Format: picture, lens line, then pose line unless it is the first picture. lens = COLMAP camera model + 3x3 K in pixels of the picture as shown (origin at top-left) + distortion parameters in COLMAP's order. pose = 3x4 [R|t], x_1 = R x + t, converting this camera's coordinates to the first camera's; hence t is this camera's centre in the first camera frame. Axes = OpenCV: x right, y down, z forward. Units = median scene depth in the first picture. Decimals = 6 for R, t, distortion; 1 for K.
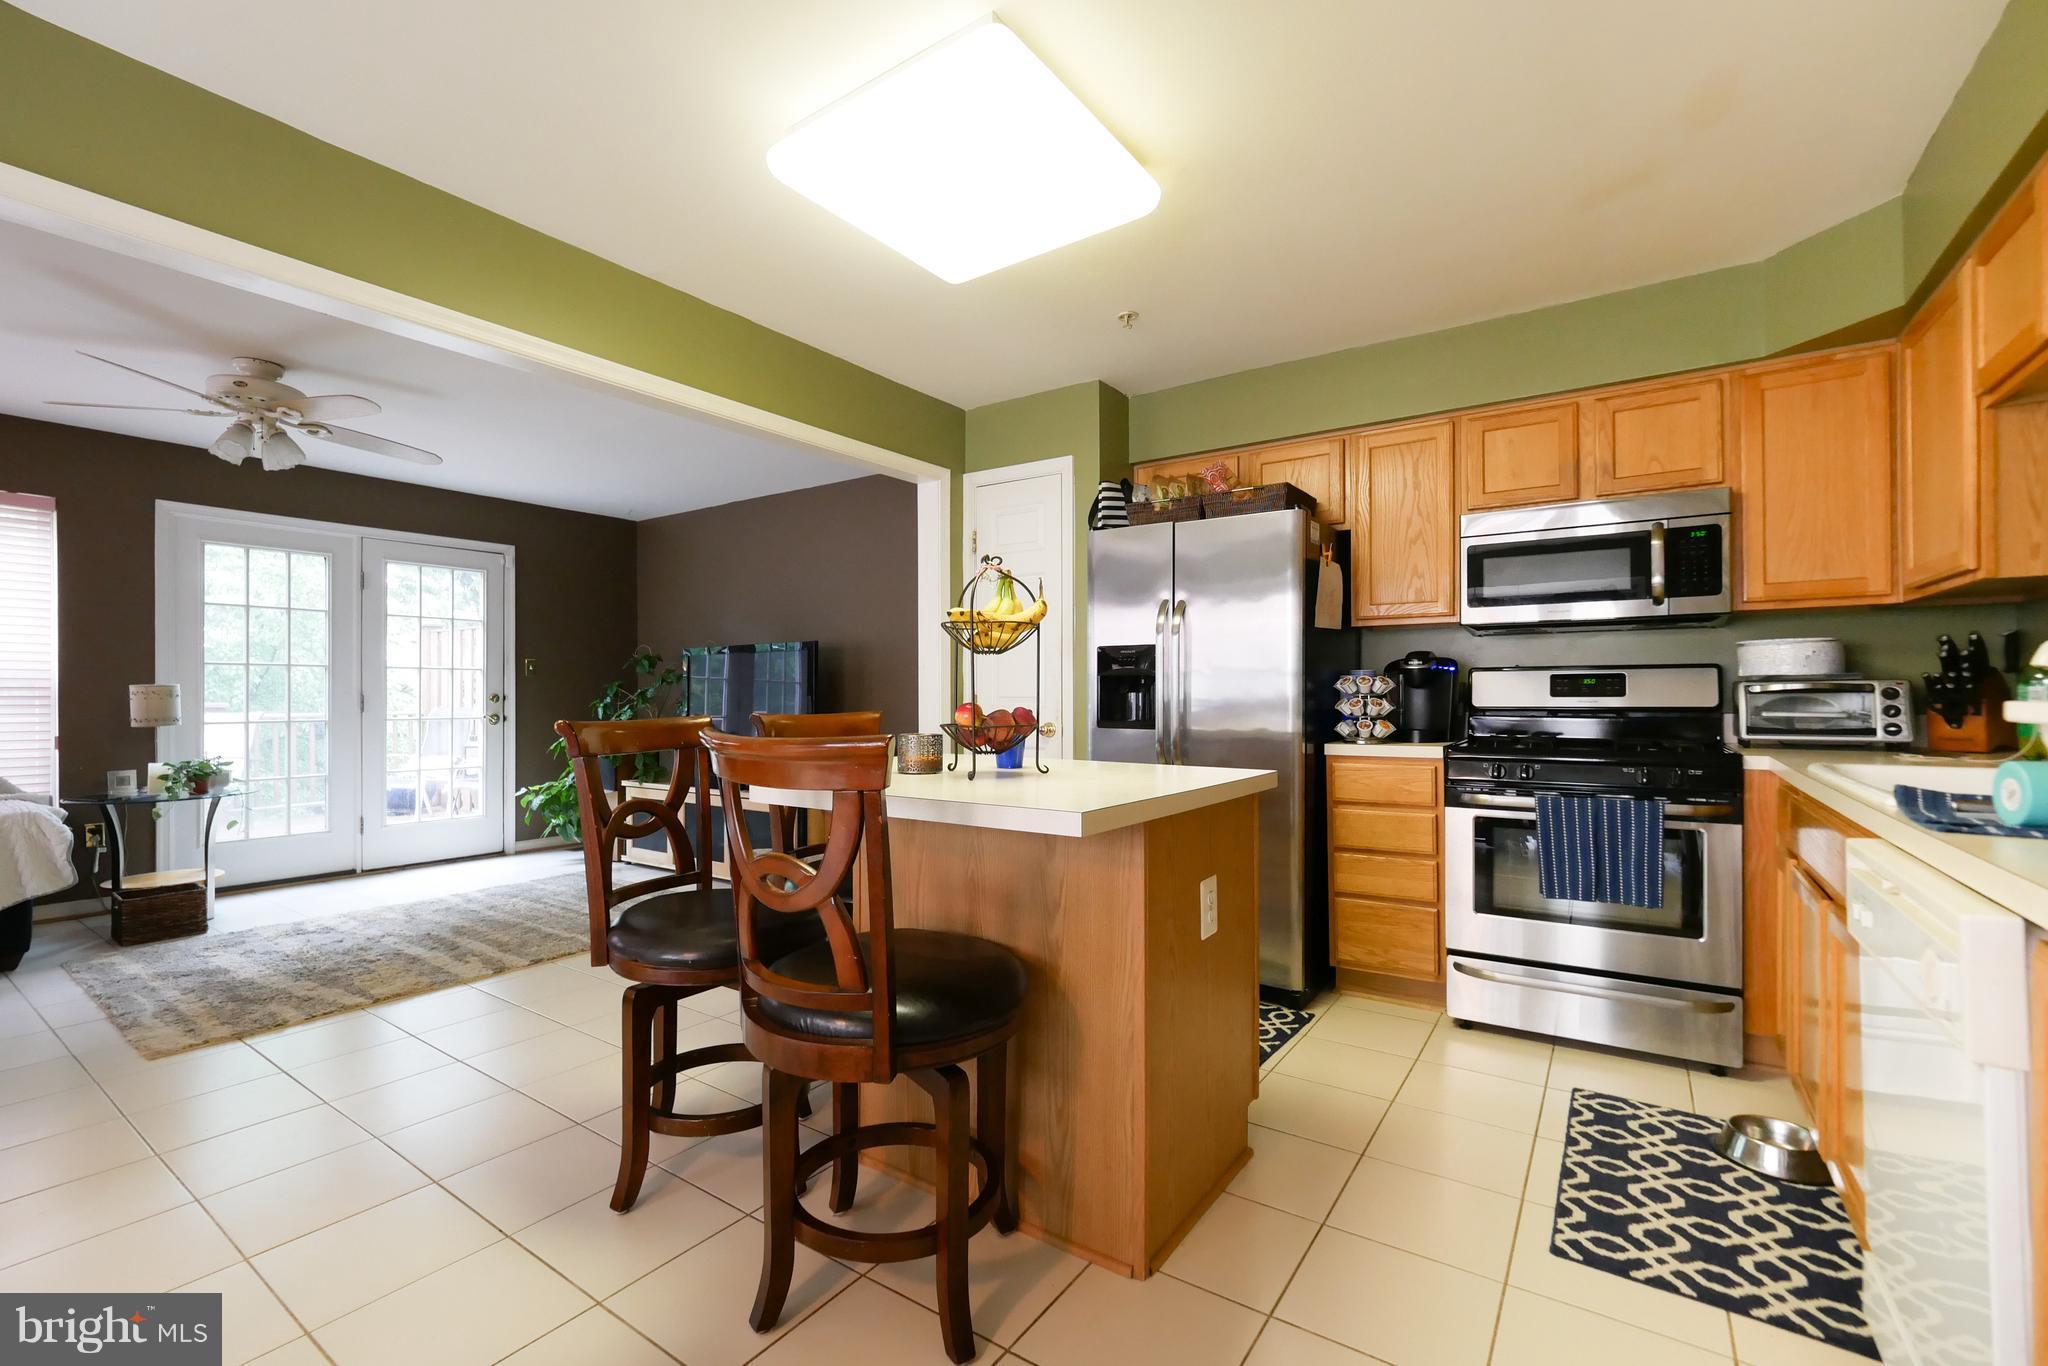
lens RADIAL K [[880.4, 0, 1014.0], [0, 880.4, 692.3], [0, 0, 1]] dist [-0.000874, -0.000712]
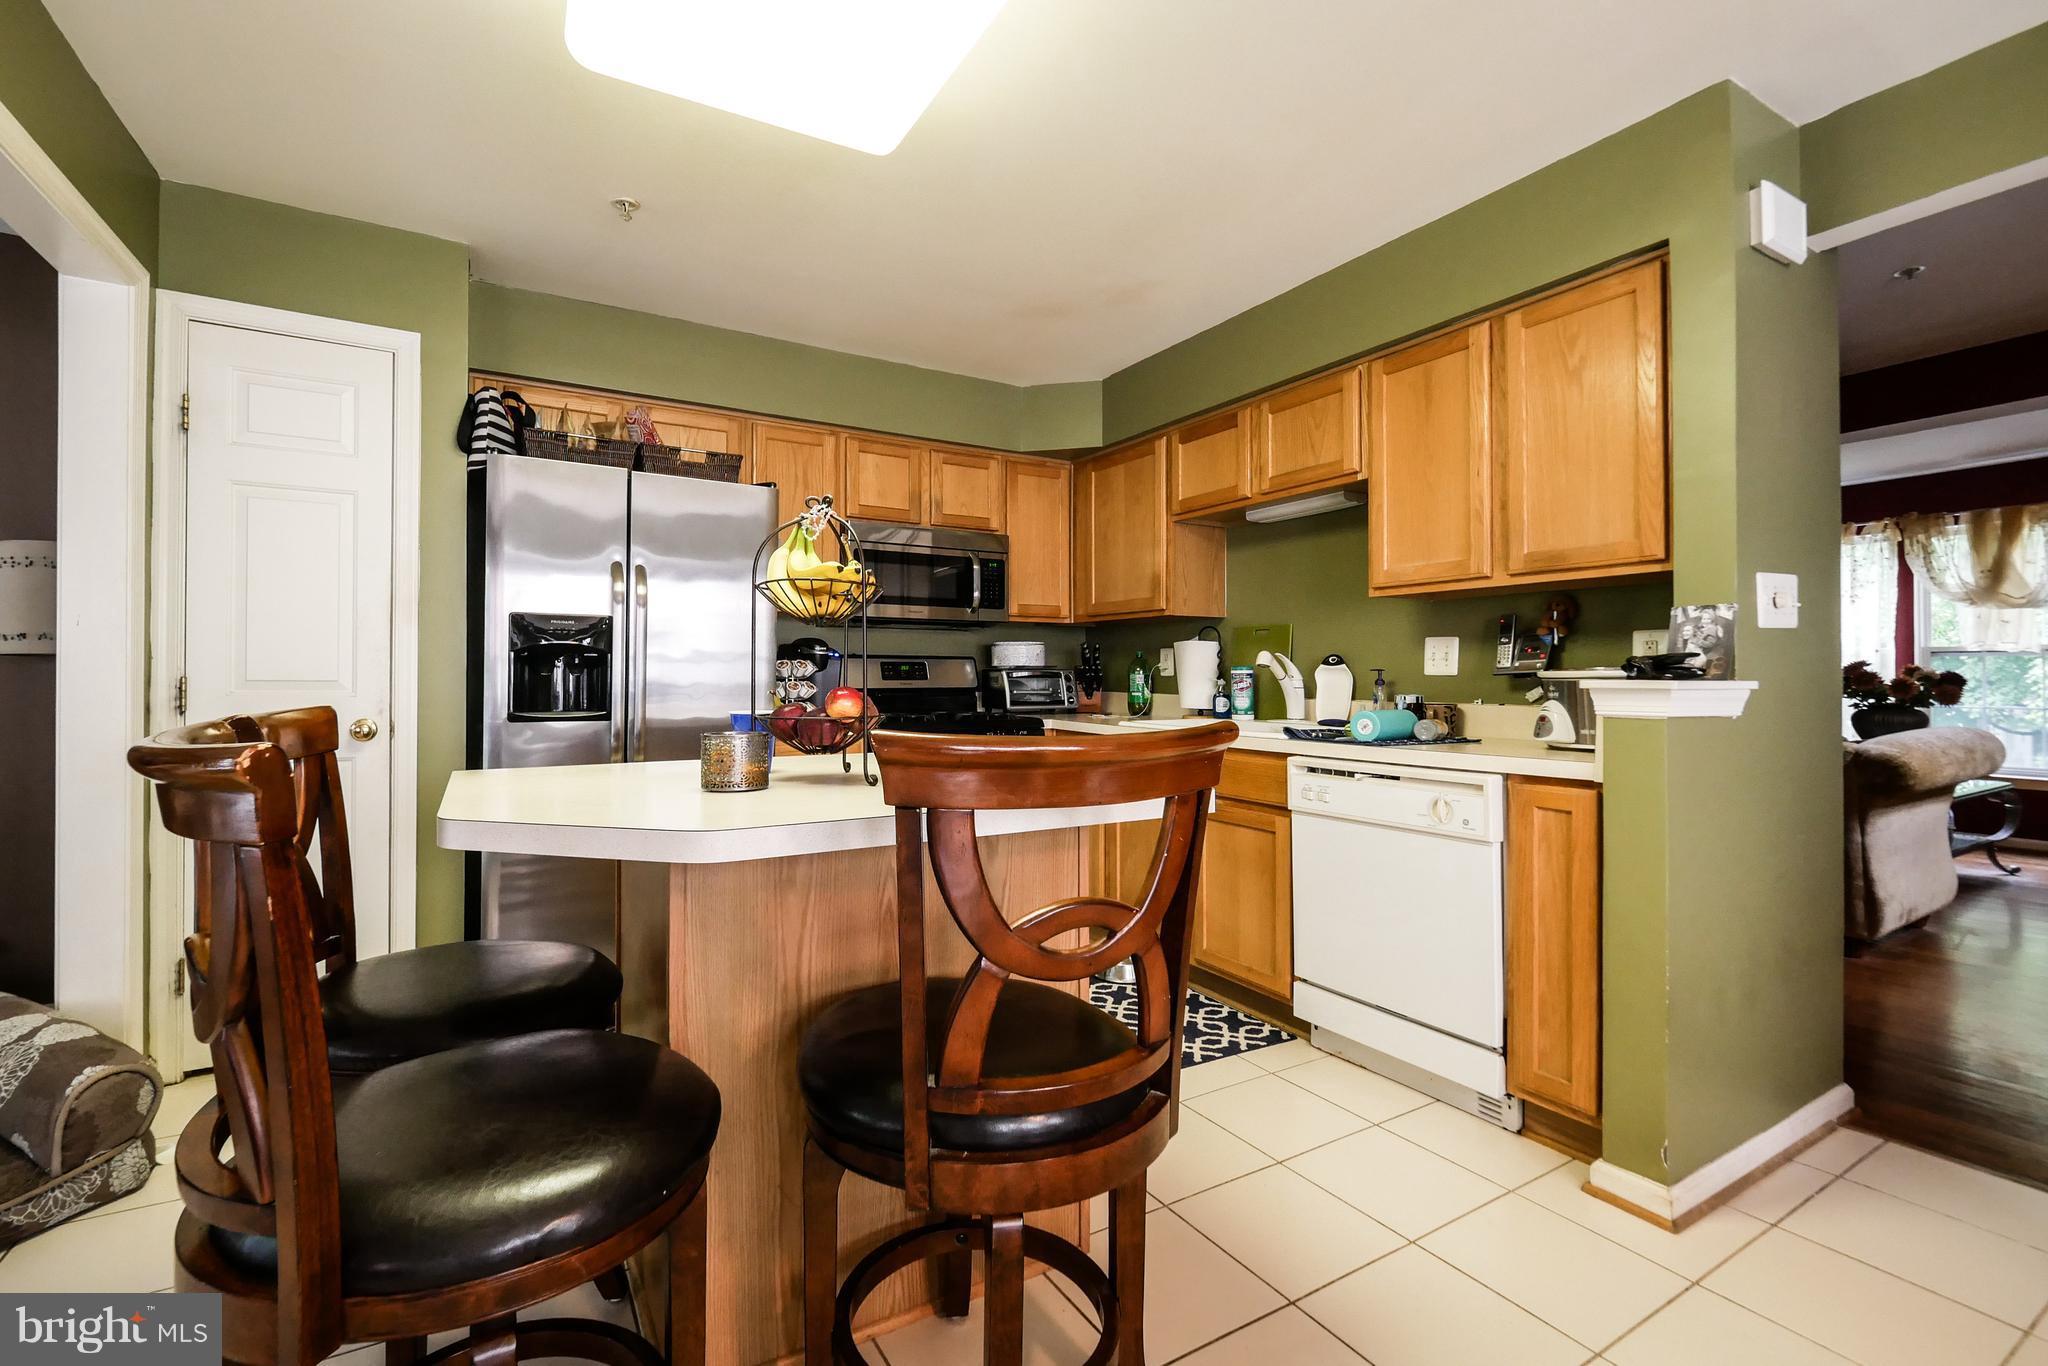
lens RADIAL K [[880.4, 0, 1011.9], [0, 880.4, 661.7], [0, 0, 1]] dist [-0.000874, -0.000712]
pose [[0.419050, 0.017679, 0.907791, -0.482353], [-0.005917, 0.999842, -0.016741, -0.001215], [-0.907944, 0.001644, 0.419088, 0.378733]]
